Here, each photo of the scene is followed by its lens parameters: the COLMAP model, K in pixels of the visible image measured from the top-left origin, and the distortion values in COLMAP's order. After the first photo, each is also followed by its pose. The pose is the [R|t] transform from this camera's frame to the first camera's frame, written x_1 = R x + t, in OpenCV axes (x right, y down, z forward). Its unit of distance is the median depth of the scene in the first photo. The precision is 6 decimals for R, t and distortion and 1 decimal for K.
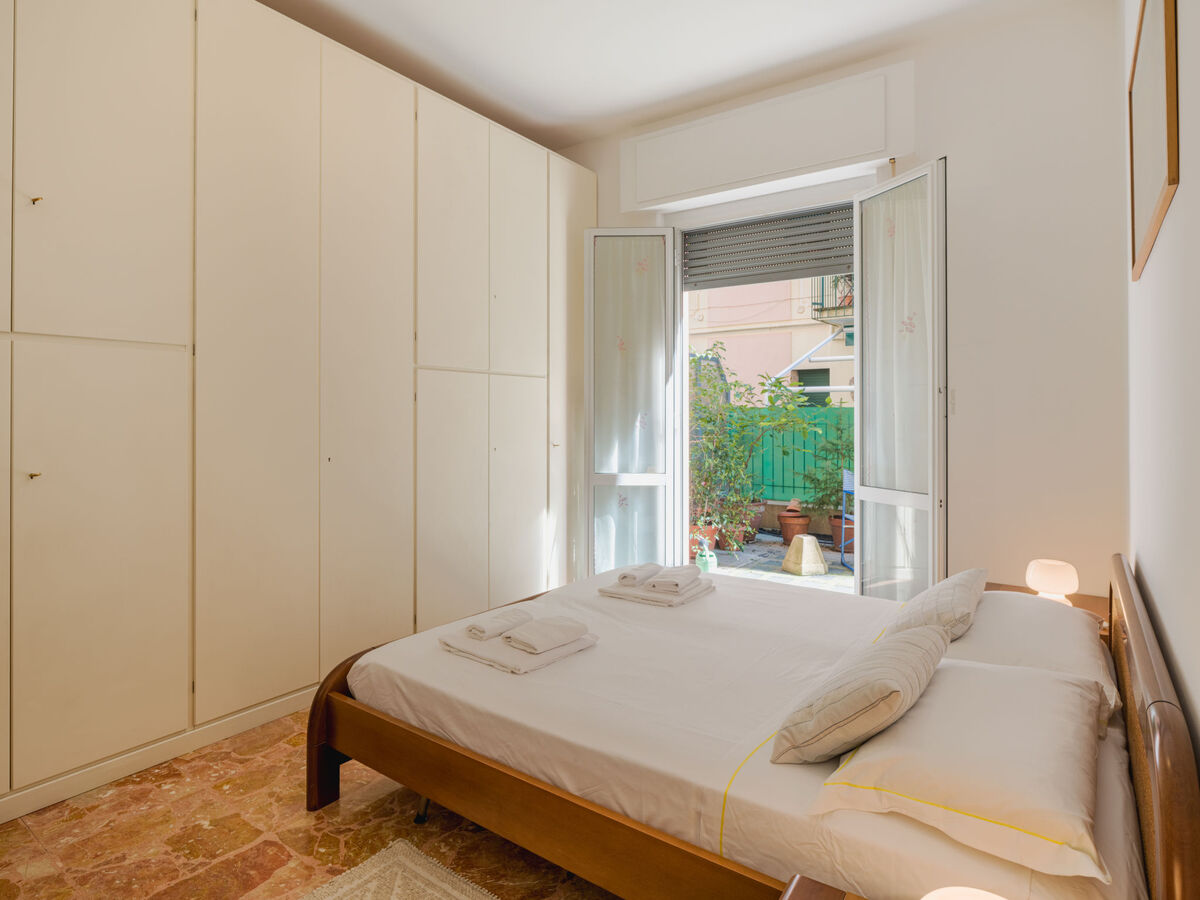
lens RADIAL K [[666.7, 0, 597.9], [0, 666.7, 437.6], [0, 0, 1]] dist [-0.005924, -0.000103]
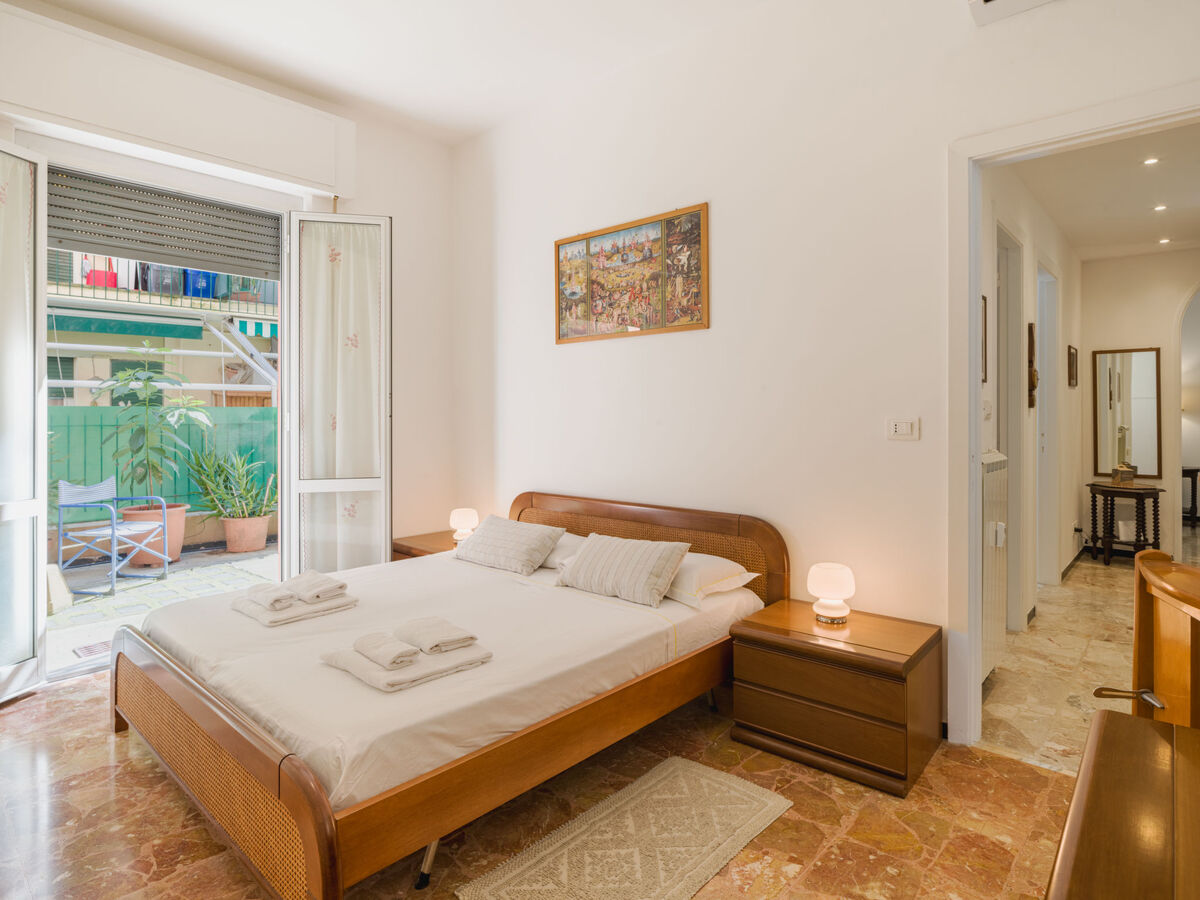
lens RADIAL K [[666.7, 0, 599.2], [0, 666.7, 442.3], [0, 0, 1]] dist [-0.005924, -0.000103]
pose [[0.121014, -0.045323, 0.991616, -1.150533], [0.035217, 0.998524, 0.041341, -0.032100], [-0.992026, 0.029919, 0.122432, 0.690811]]
